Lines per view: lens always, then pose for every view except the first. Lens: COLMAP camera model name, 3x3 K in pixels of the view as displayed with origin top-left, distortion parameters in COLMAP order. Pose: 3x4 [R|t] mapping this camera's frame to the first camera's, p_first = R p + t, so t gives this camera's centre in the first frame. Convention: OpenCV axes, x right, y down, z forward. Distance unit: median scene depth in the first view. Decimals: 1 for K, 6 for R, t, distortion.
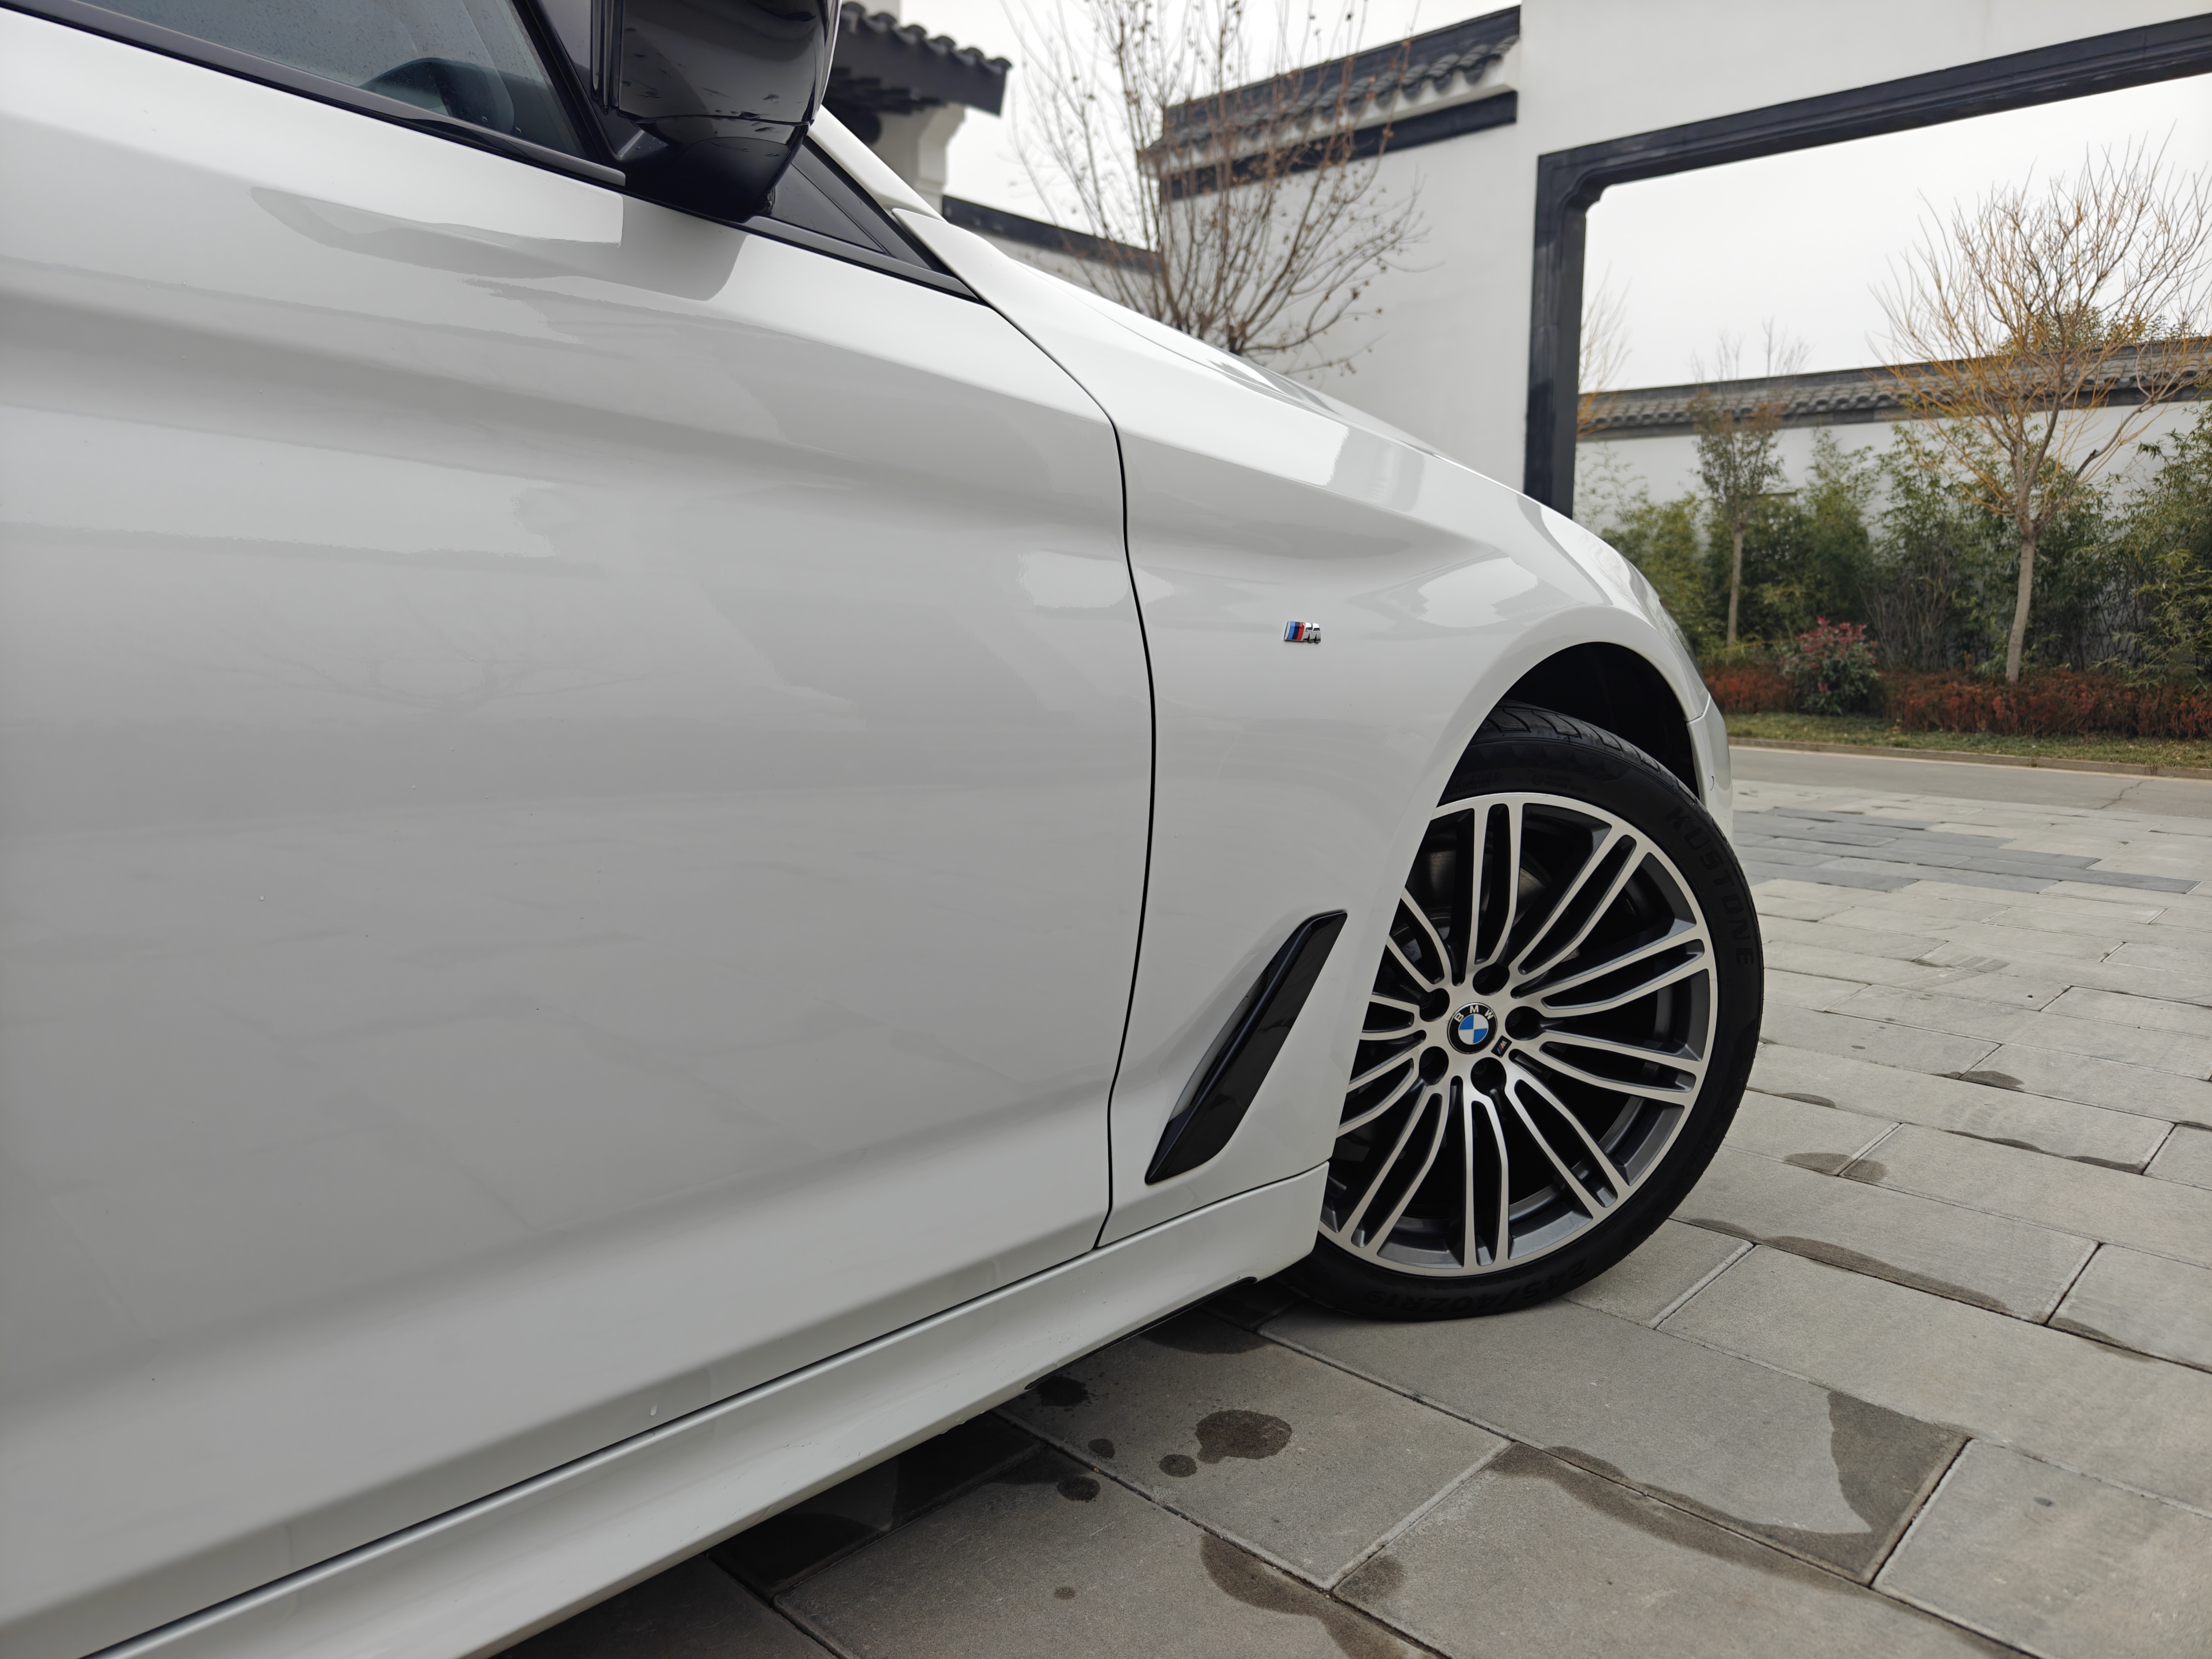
lens RADIAL K [[1511.3, 0, 1106.0], [0, 1511.3, 829.5], [0, 0, 1]] dist [0.003483, -0.004059]
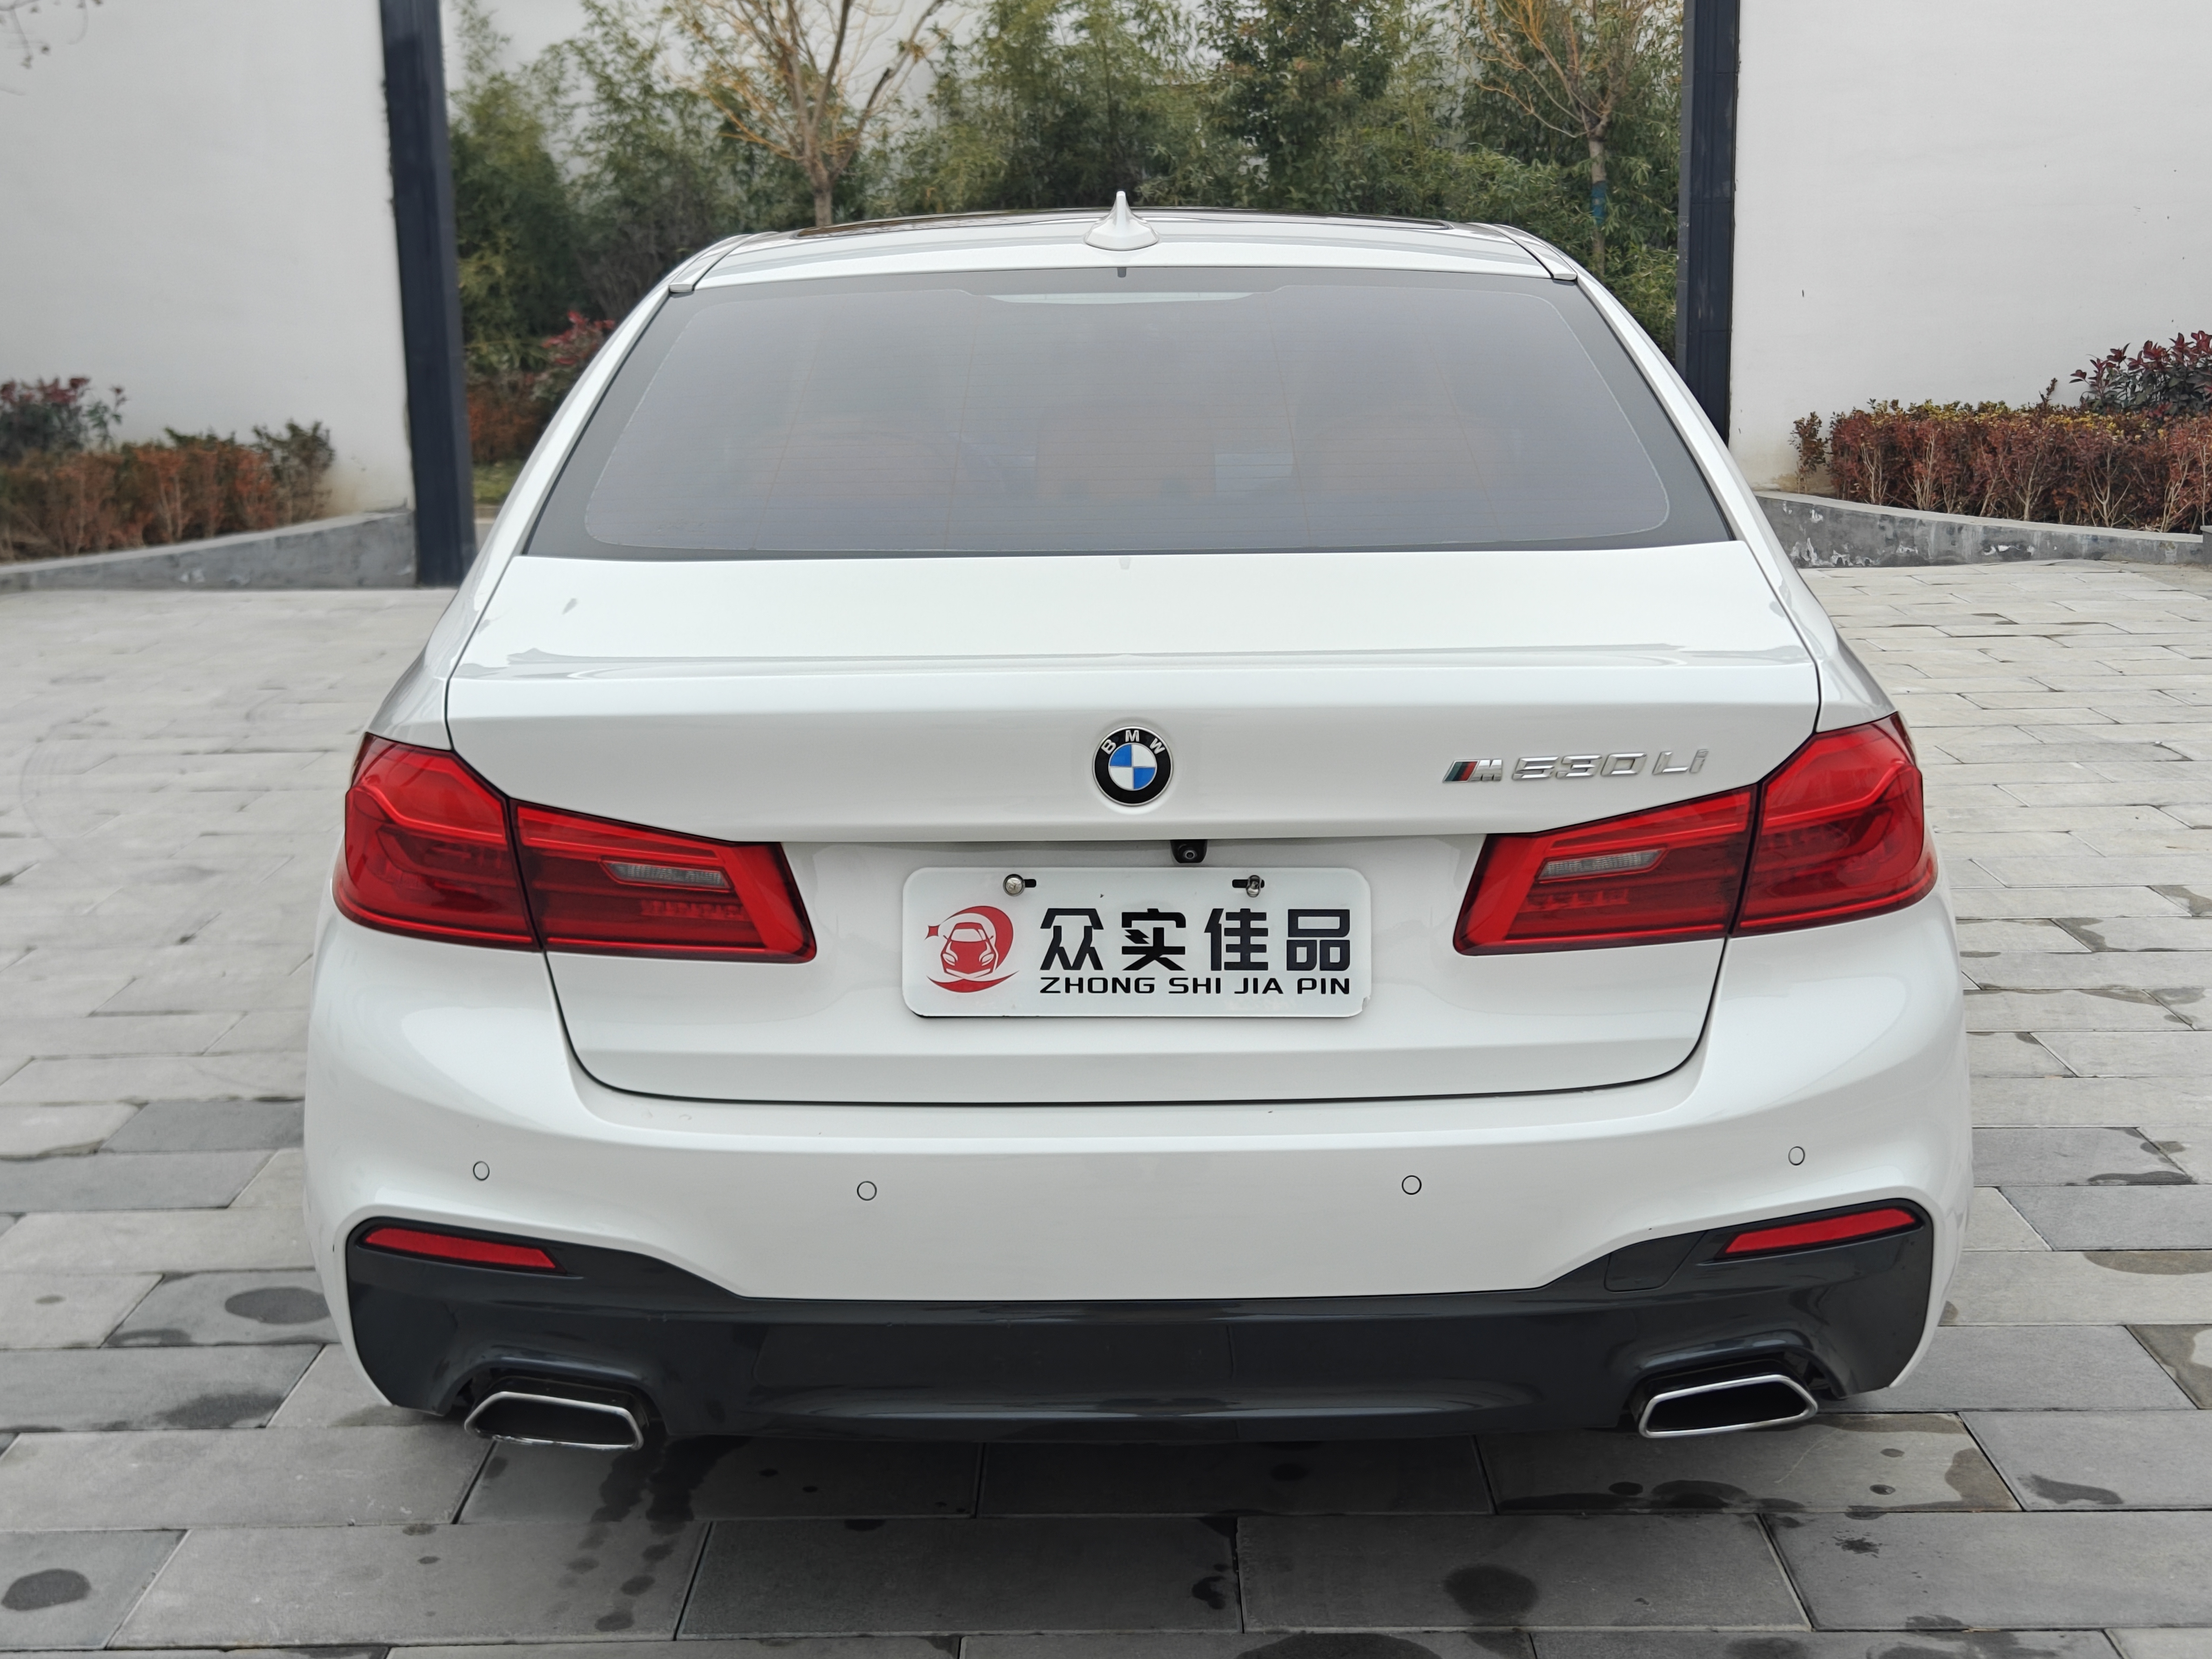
lens RADIAL K [[3090.1, 0, 1101.5], [0, 3090.1, 816.5], [0, 0, 1]] dist [0.220687, -0.770880]
pose [[0.740708, -0.153319, 0.654098, -0.271237], [0.121355, 0.988130, 0.094191, -0.021307], [-0.660775, 0.009610, 0.750522, -0.169098]]
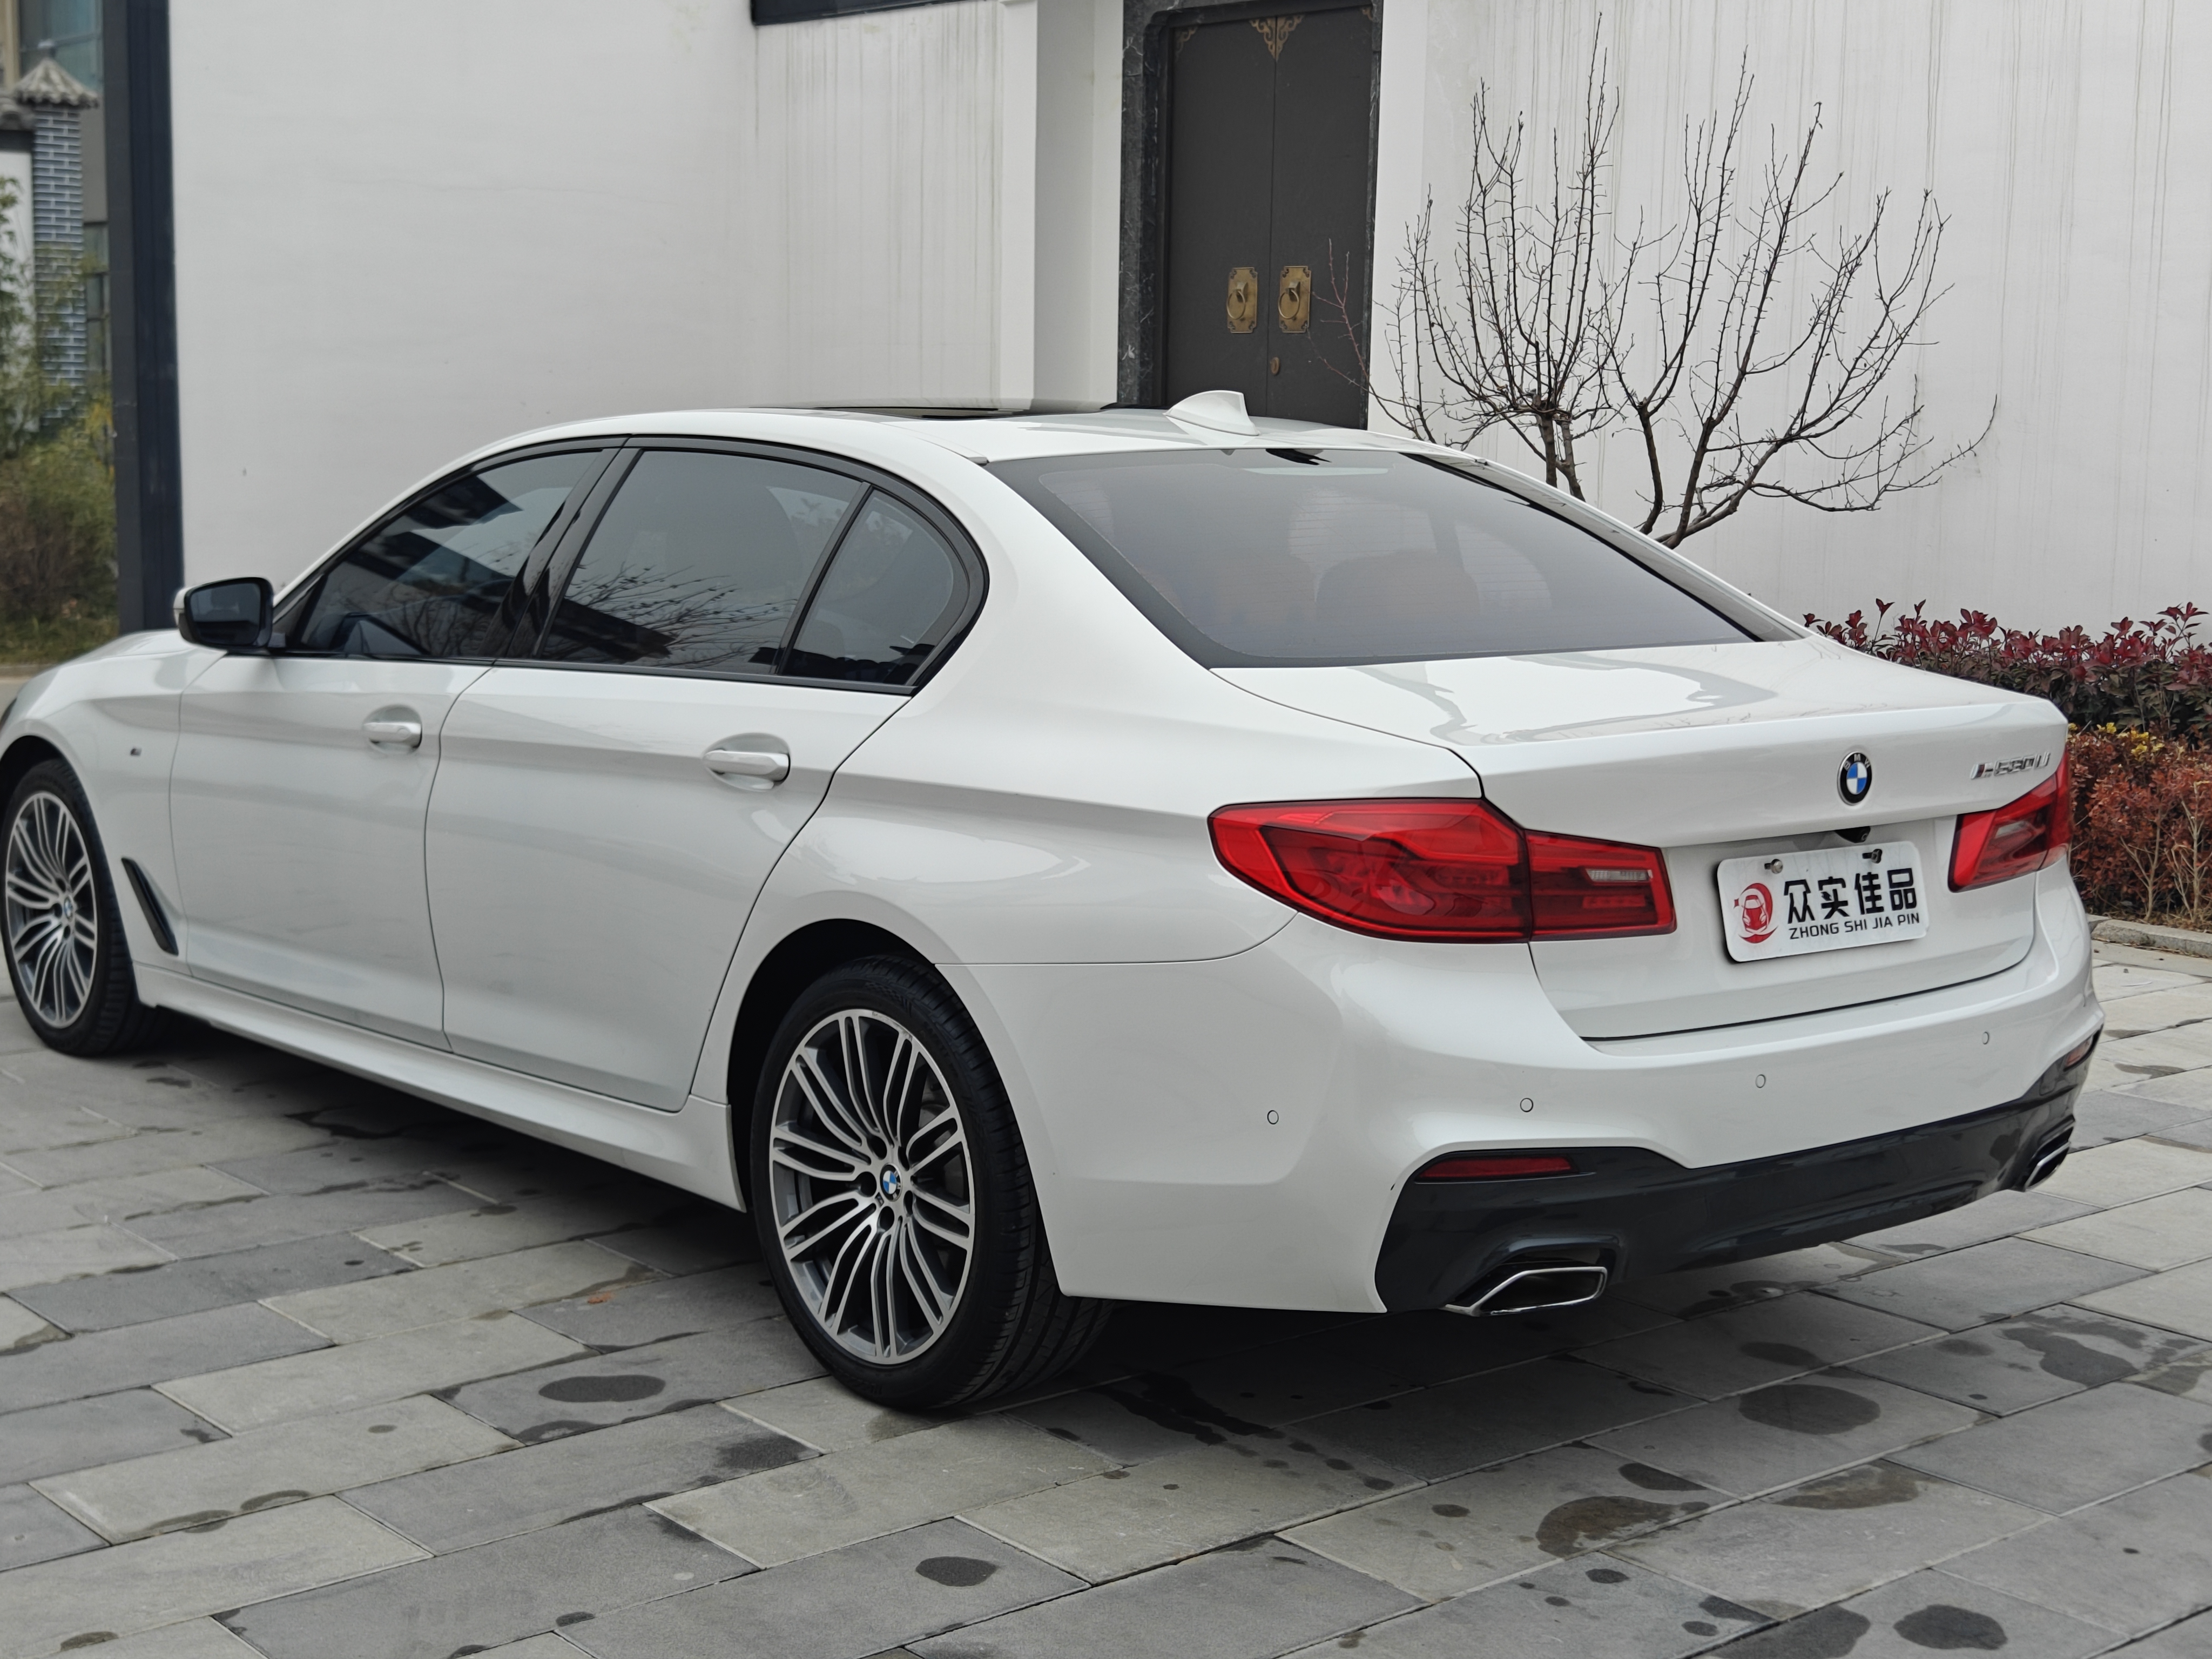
lens RADIAL K [[3090.1, 0, 1101.5], [0, 3090.1, 816.5], [0, 0, 1]] dist [0.220687, -0.770880]
pose [[0.140496, -0.145575, 0.979321, -0.408615], [0.128837, 0.983409, 0.127700, -0.043775], [-0.981663, 0.108231, 0.156921, -0.032439]]
